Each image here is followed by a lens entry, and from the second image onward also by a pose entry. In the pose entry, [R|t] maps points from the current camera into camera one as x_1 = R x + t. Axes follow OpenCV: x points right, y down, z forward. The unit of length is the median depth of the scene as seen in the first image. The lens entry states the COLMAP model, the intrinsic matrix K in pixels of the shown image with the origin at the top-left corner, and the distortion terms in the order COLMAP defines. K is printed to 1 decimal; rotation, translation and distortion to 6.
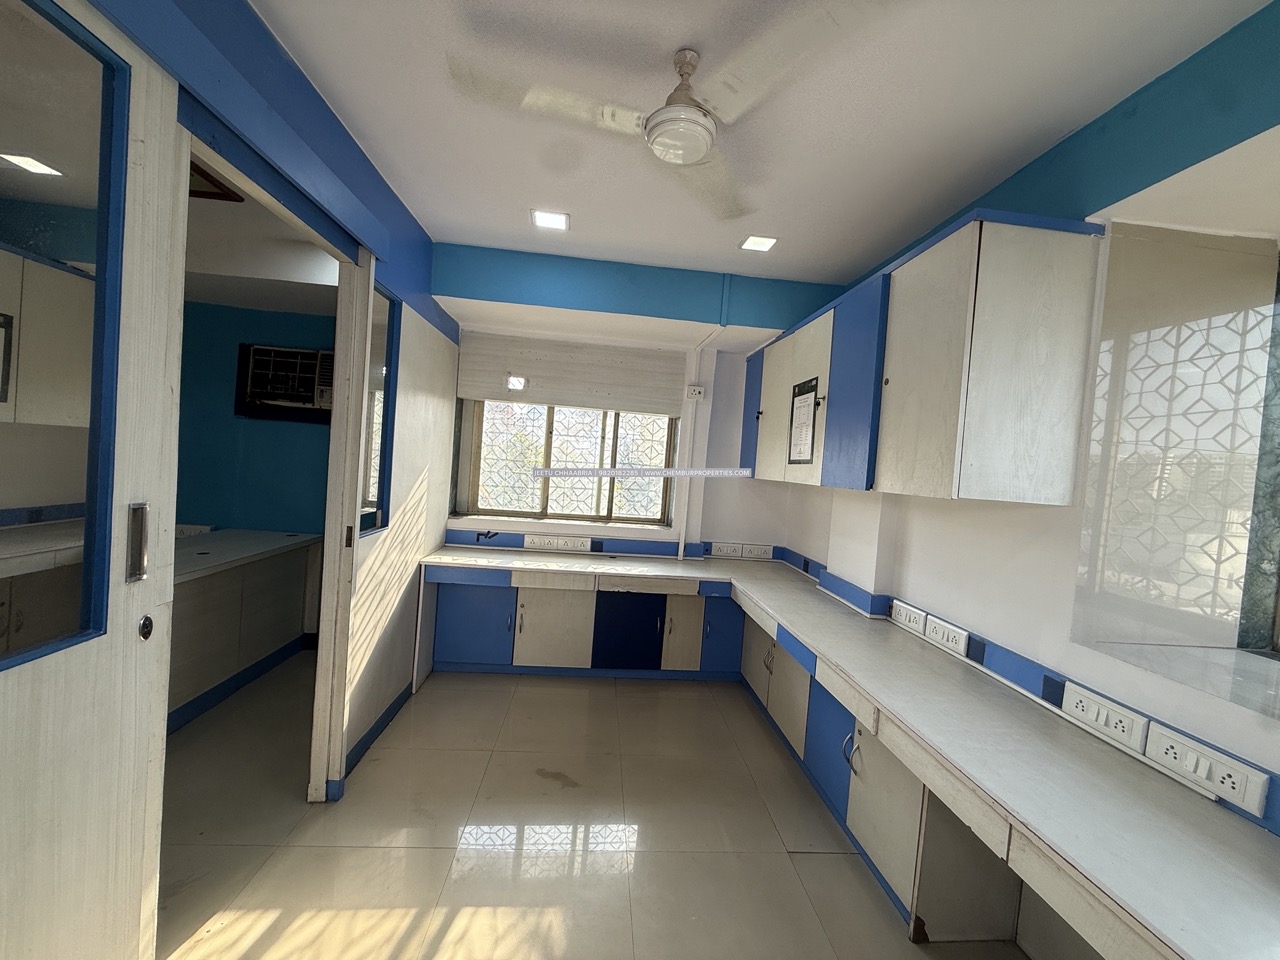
lens RADIAL K [[508.8, 0, 636.8], [0, 508.8, 476.1], [0, 0, 1]] dist [-0.005710, 0.000048]
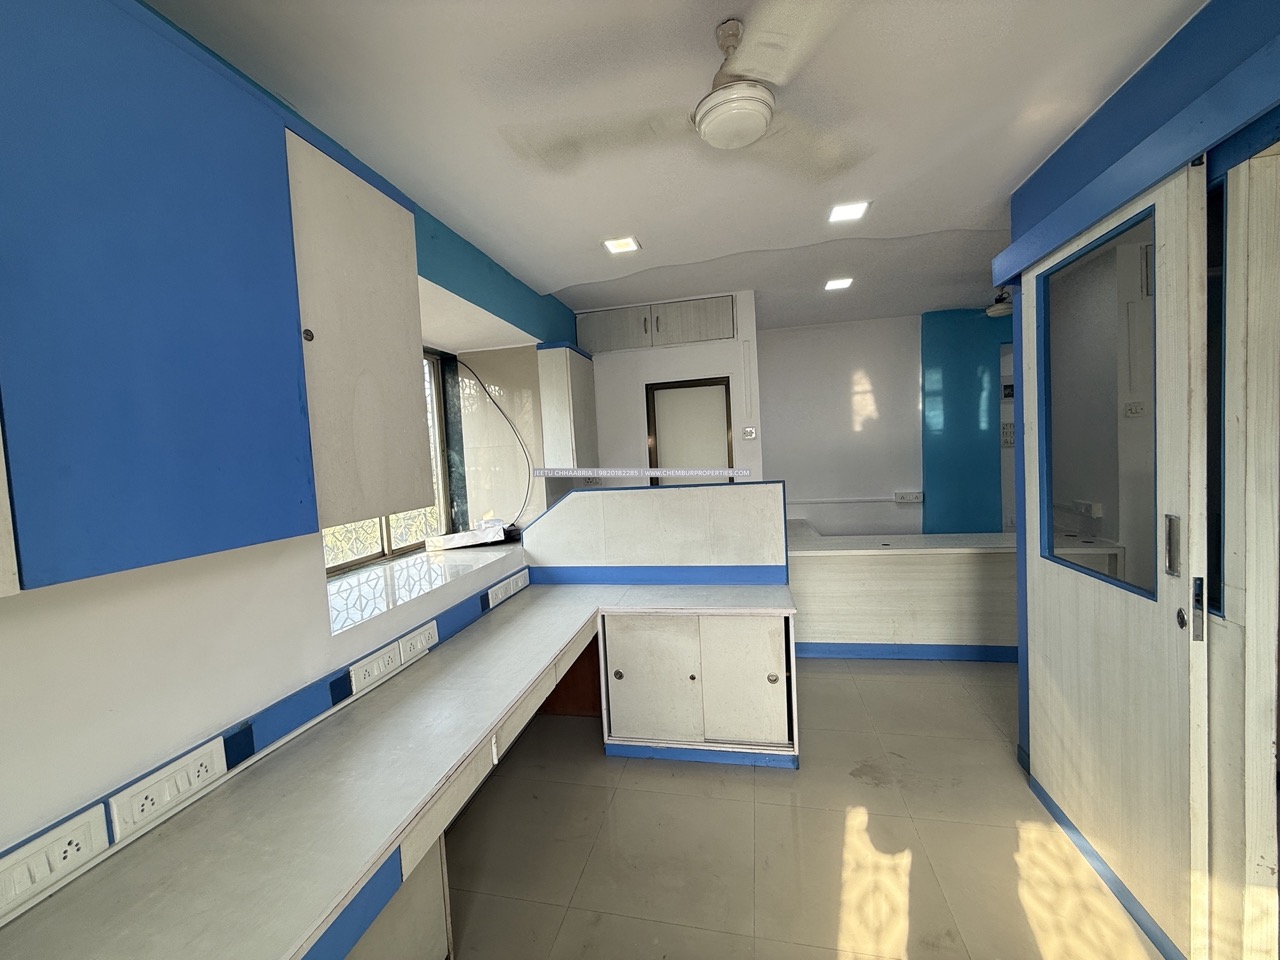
lens RADIAL K [[508.8, 0, 622.7], [0, 508.8, 482.8], [0, 0, 1]] dist [-0.005710, 0.000048]
pose [[-0.952889, -0.037772, 0.300957, -0.012274], [-0.006452, 0.994515, 0.104391, -0.066342], [-0.303249, 0.097531, -0.947907, 1.137042]]
